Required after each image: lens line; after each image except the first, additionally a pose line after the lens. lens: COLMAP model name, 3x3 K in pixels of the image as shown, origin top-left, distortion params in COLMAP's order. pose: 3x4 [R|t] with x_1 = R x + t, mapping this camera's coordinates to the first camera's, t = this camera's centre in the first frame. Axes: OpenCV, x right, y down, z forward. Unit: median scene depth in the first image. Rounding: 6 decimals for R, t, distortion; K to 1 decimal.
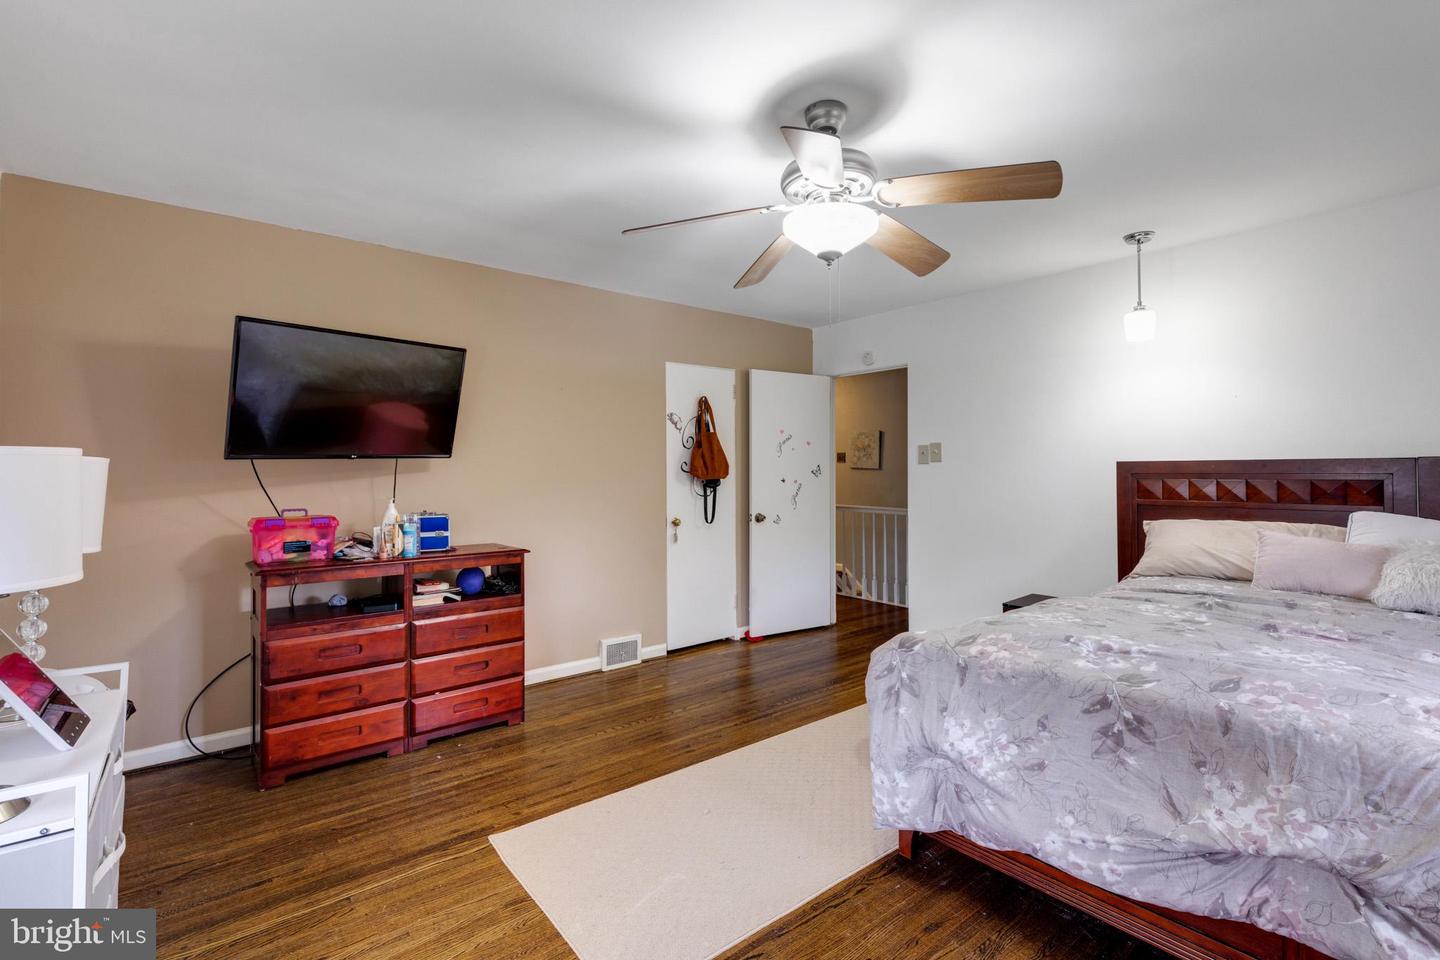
lens RADIAL K [[652.2, 0, 717.2], [0, 652.2, 473.7], [0, 0, 1]] dist [0.010780, -0.002005]
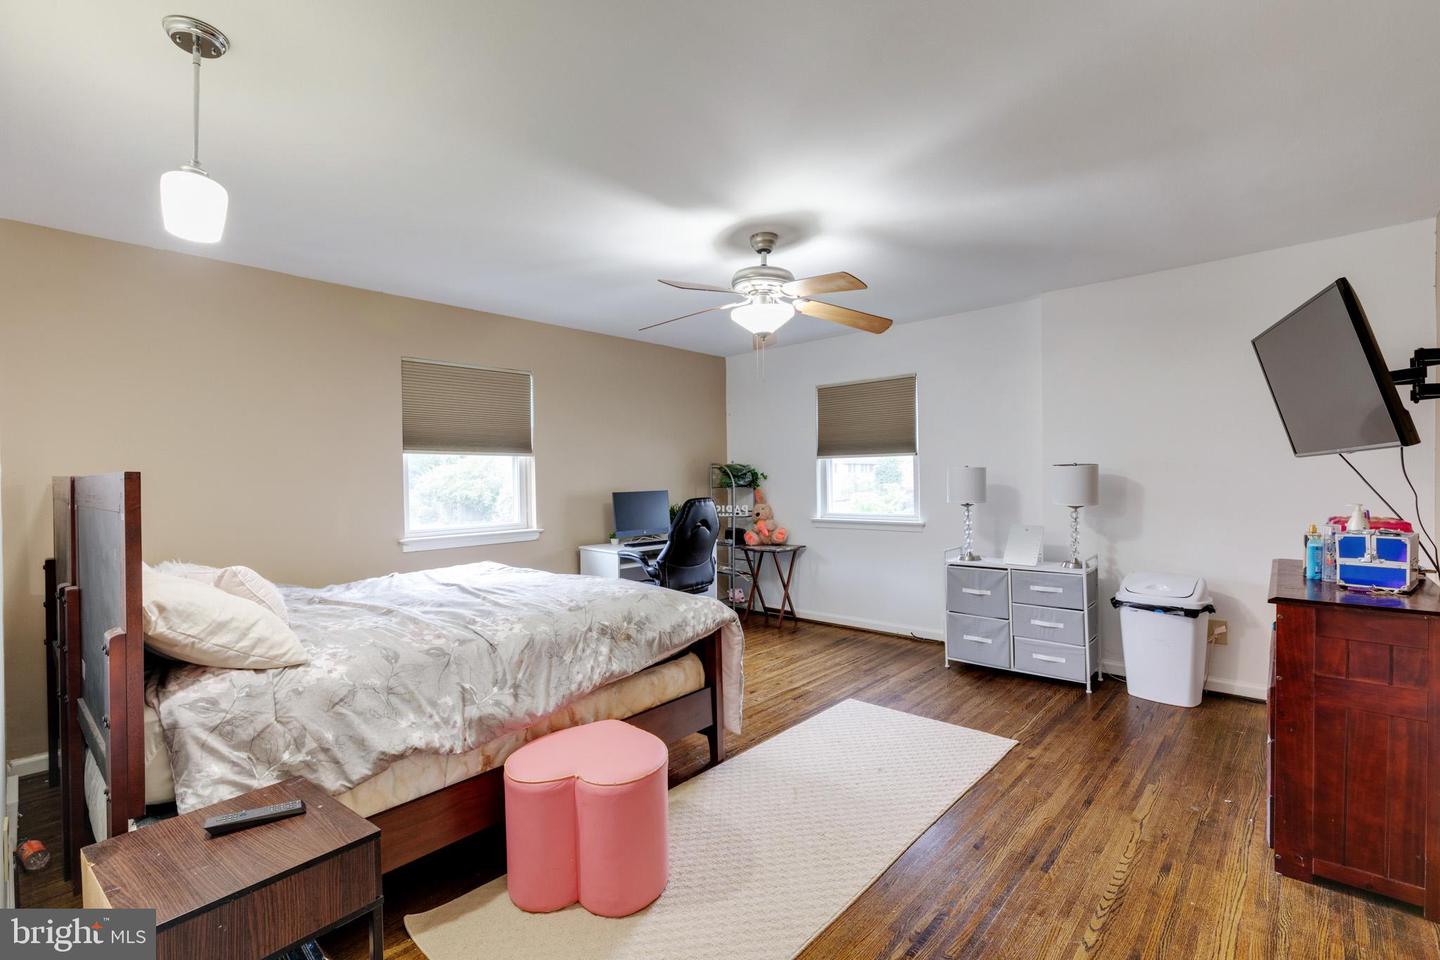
lens RADIAL K [[652.2, 0, 723.1], [0, 652.2, 476.8], [0, 0, 1]] dist [0.010780, -0.002005]
pose [[-0.986752, 0.017606, -0.161275, 0.504700], [0.016933, 0.999841, 0.005546, -0.015953], [0.161347, 0.002742, -0.986894, 2.415841]]
